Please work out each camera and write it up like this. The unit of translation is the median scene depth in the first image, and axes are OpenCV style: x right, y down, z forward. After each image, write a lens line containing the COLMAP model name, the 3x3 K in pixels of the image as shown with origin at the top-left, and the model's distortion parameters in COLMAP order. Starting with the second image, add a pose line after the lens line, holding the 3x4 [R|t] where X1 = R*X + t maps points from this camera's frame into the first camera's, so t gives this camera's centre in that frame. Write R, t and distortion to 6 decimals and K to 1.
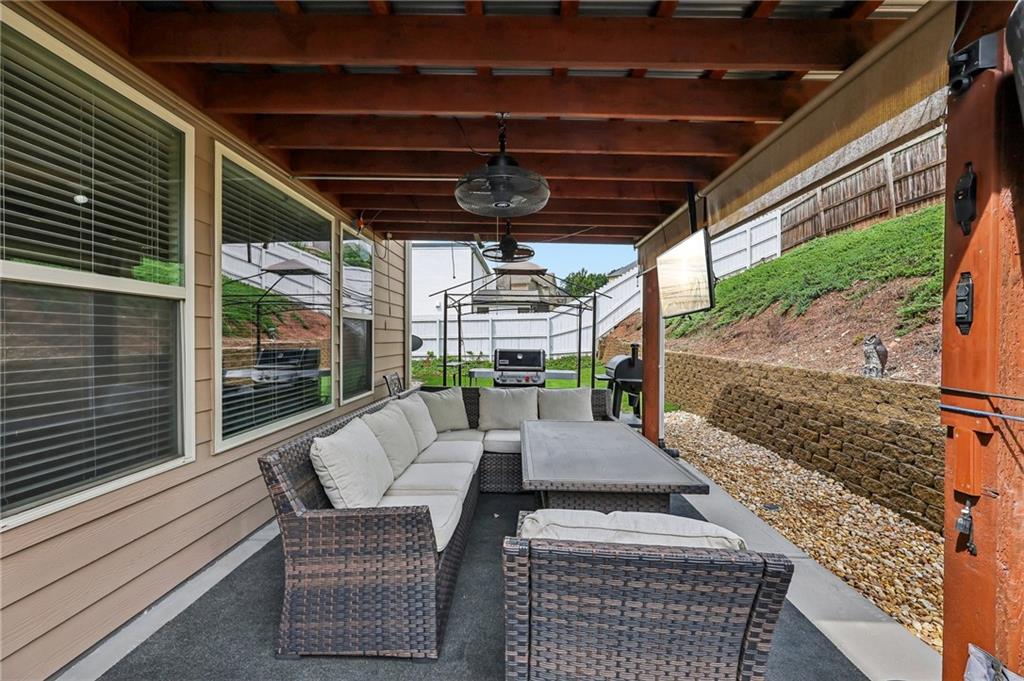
lens RADIAL K [[410.5, 0, 512.6], [0, 410.5, 339.6], [0, 0, 1]] dist [-0.001342, 0.000454]
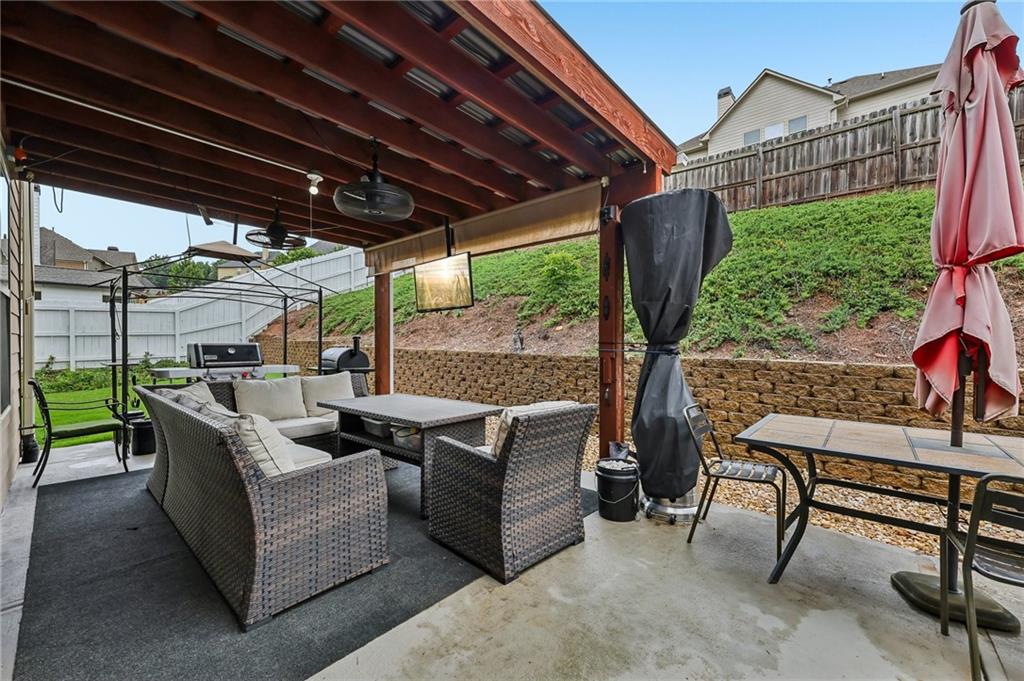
lens RADIAL K [[410.5, 0, 513.8], [0, 410.5, 339.5], [0, 0, 1]] dist [-0.001342, 0.000454]
pose [[0.640288, -0.005682, 0.768114, -0.354569], [0.010197, 0.999947, -0.001102, 0.030517], [-0.768067, 0.008538, 0.640313, -0.052831]]
